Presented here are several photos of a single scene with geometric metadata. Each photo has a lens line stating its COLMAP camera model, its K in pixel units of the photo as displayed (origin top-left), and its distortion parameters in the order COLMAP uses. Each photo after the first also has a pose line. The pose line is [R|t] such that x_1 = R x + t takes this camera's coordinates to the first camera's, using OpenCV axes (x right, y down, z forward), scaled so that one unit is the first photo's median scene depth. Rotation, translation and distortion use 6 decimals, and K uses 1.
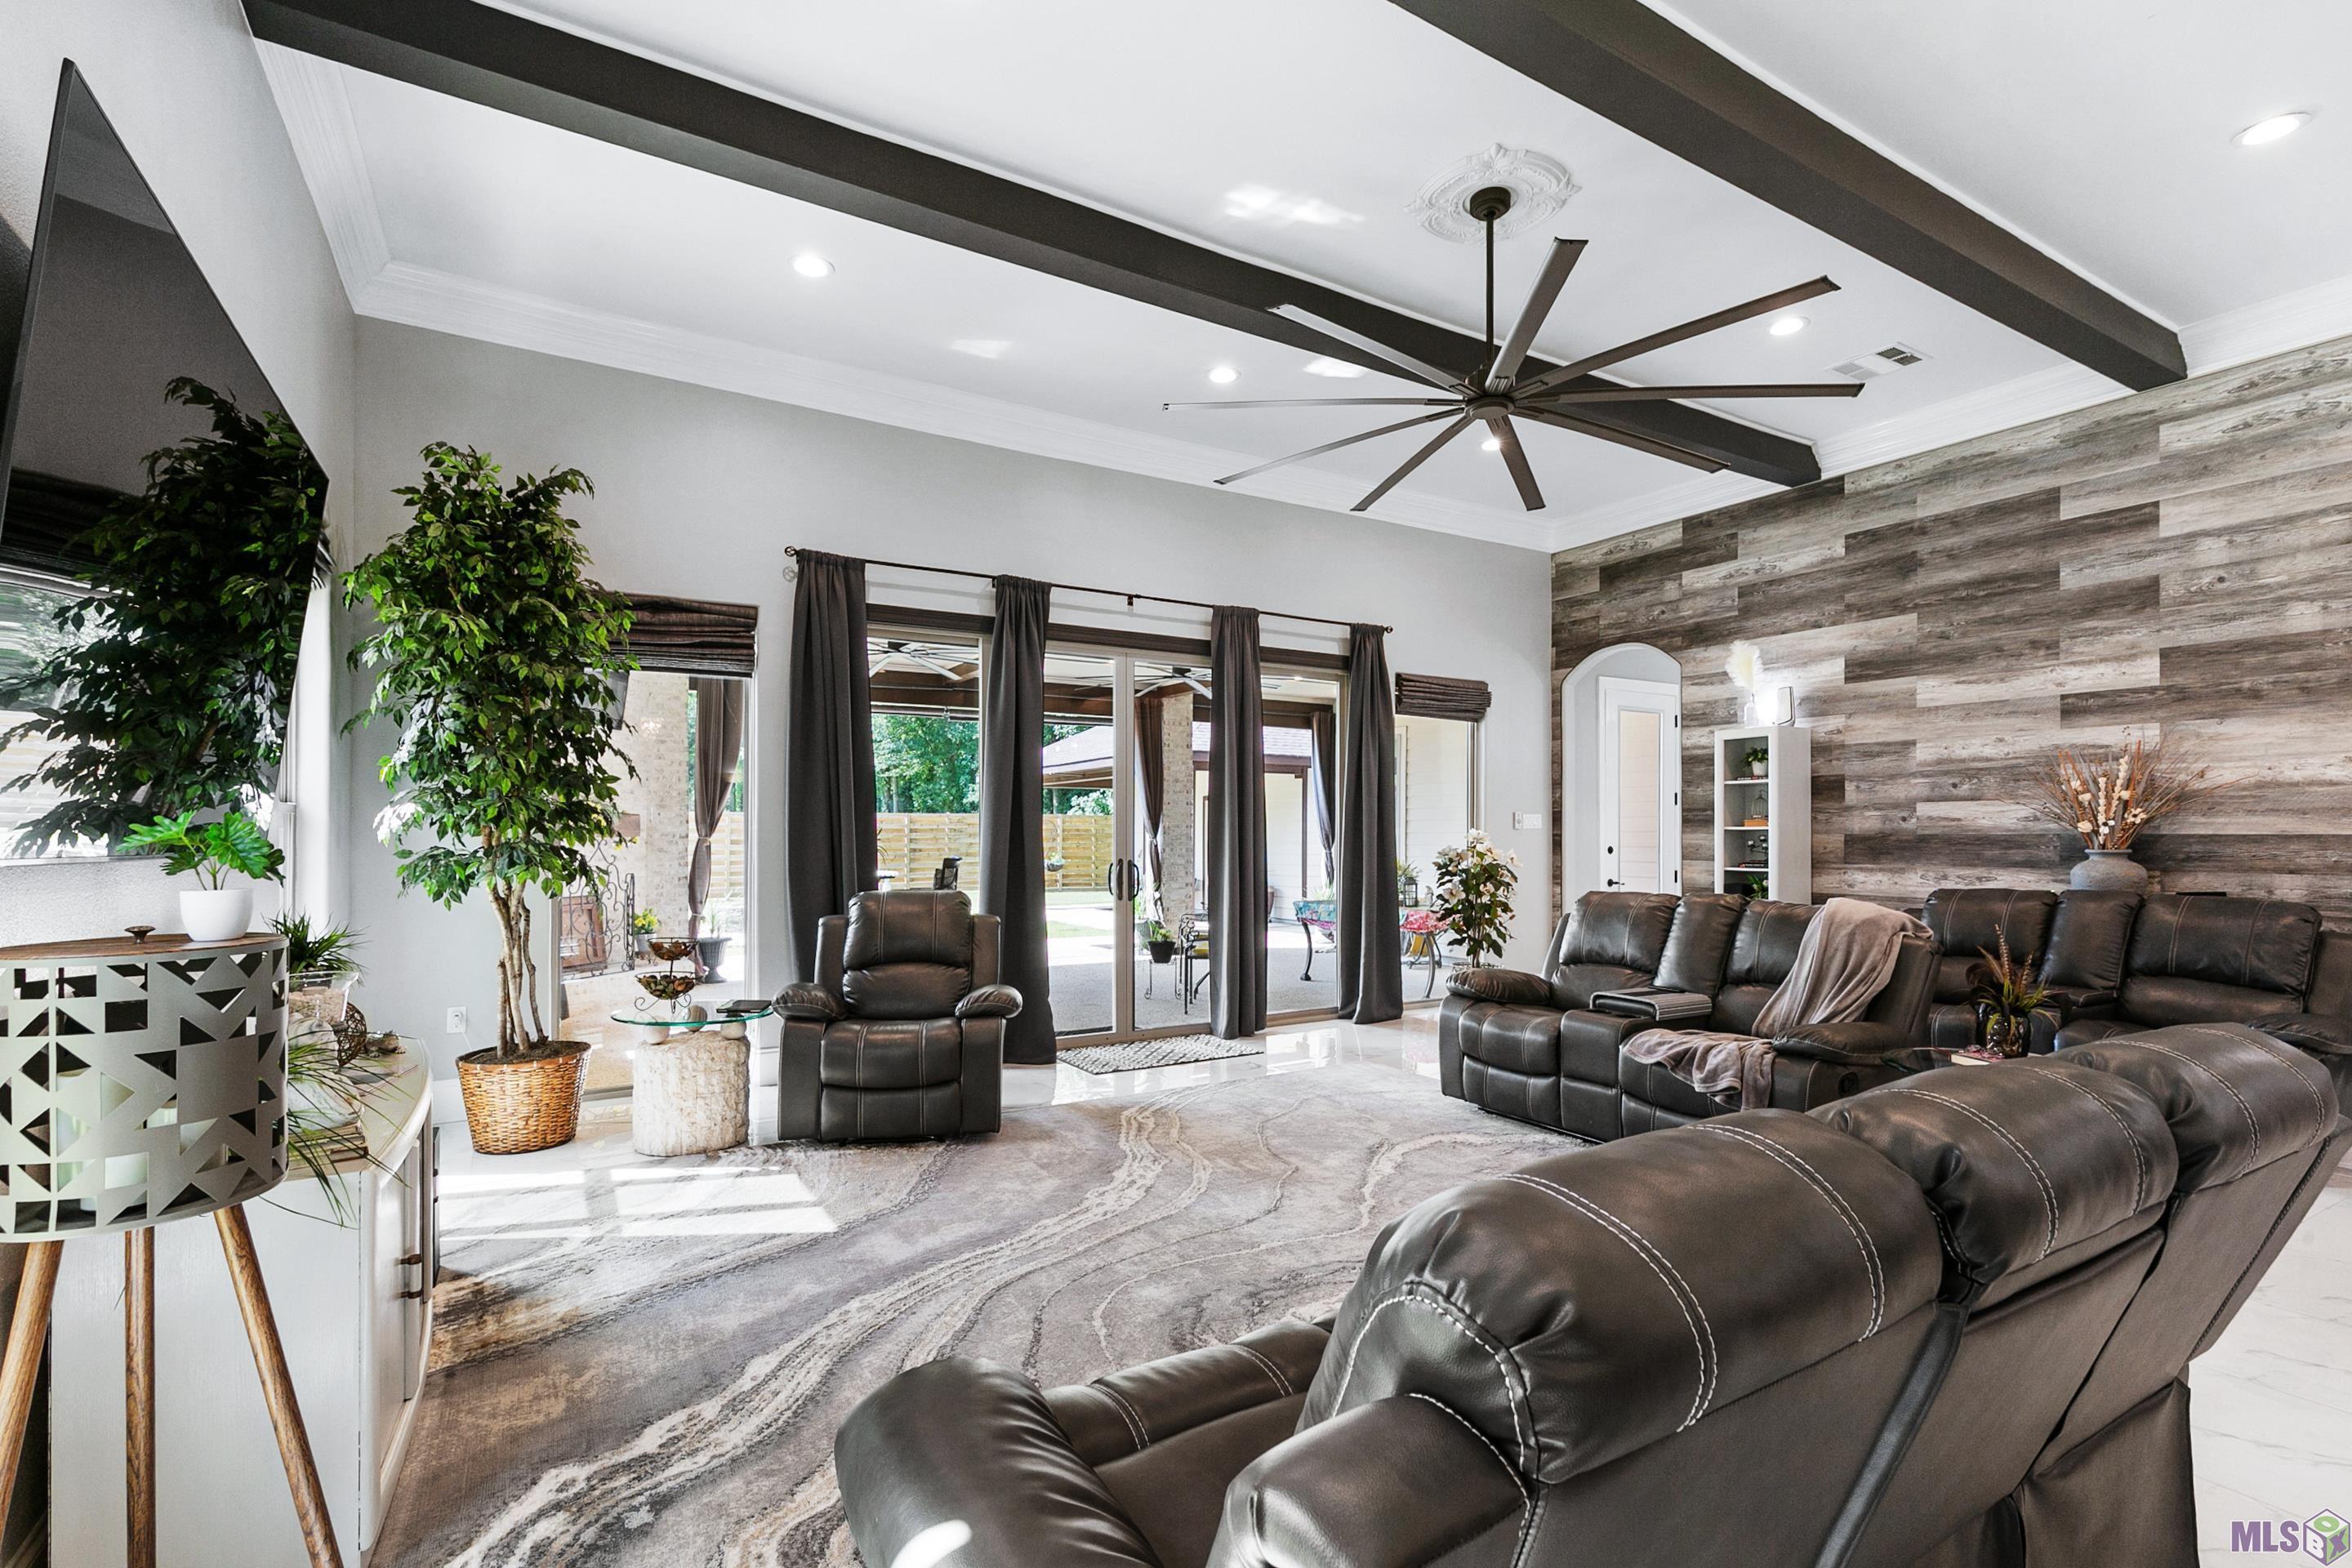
lens RADIAL K [[1069.2, 0, 1183.2], [0, 1069.2, 834.0], [0, 0, 1]] dist [-0.000971, 0.000188]
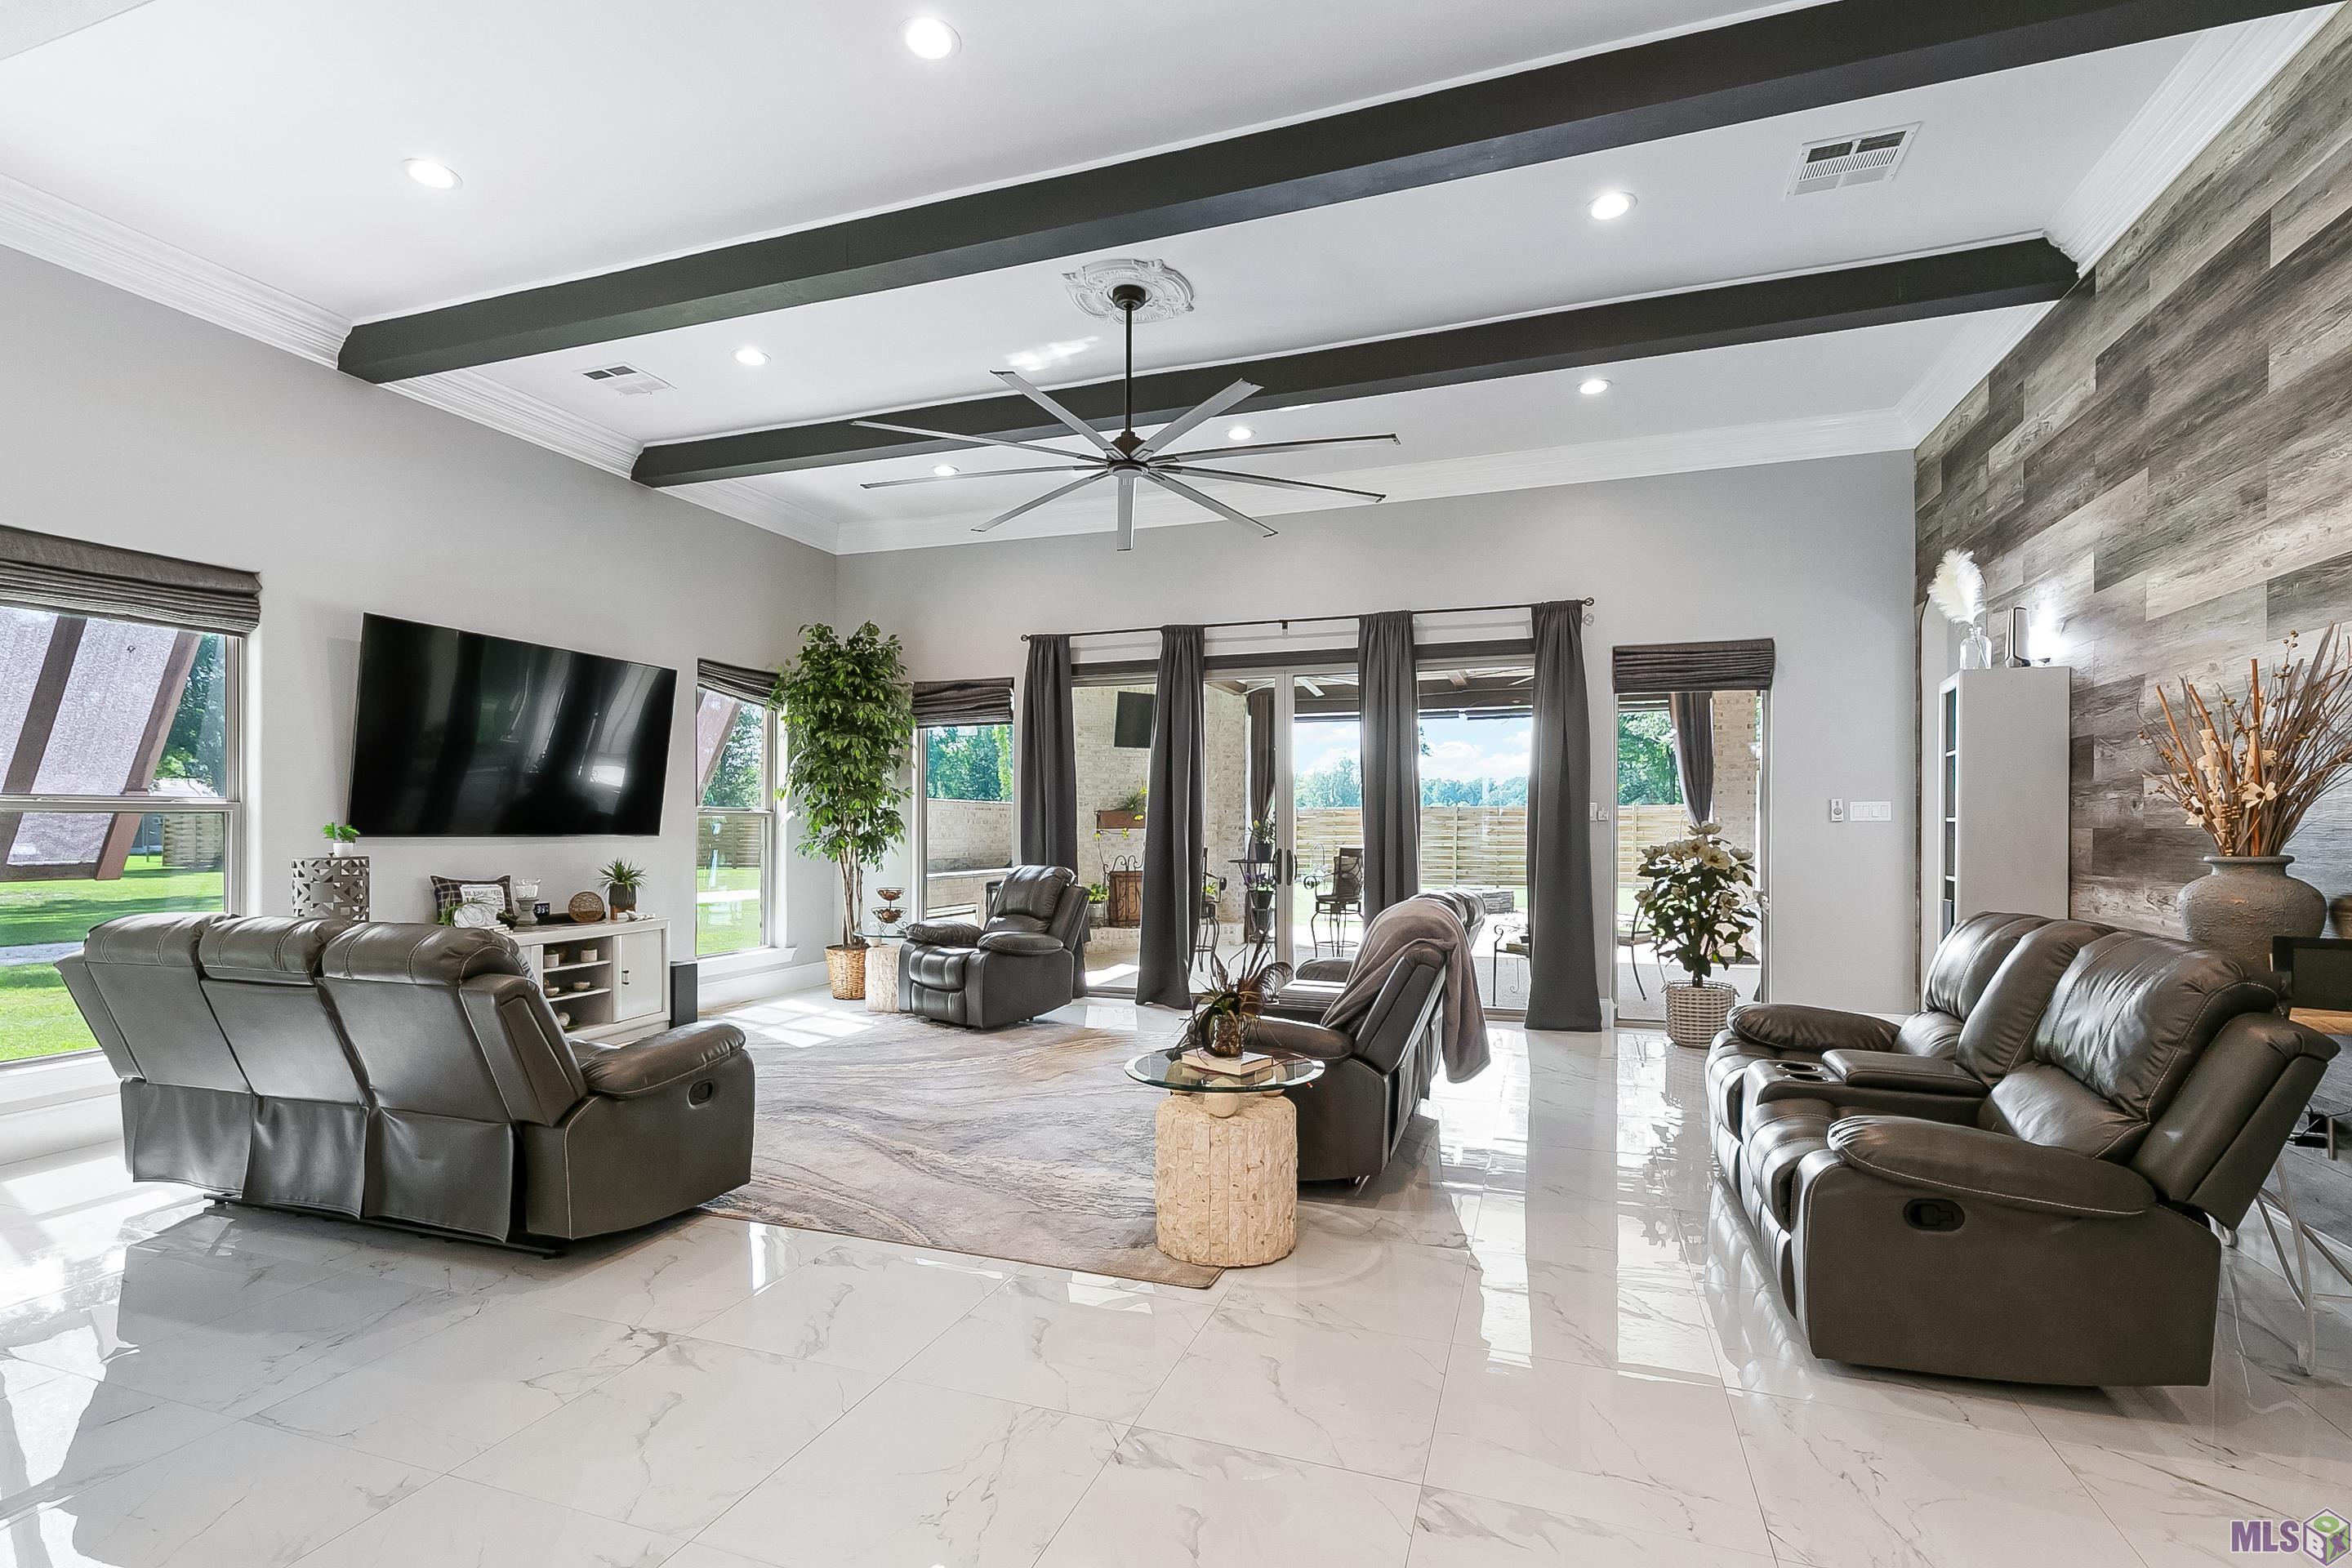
lens RADIAL K [[1069.2, 0, 1183.2], [0, 1069.2, 834.0], [0, 0, 1]] dist [-0.000971, 0.000188]
pose [[0.641196, 0.005599, -0.767356, 0.799562], [0.000477, 0.999970, 0.007695, -0.001910], [0.767377, -0.005300, 0.641175, 0.183527]]
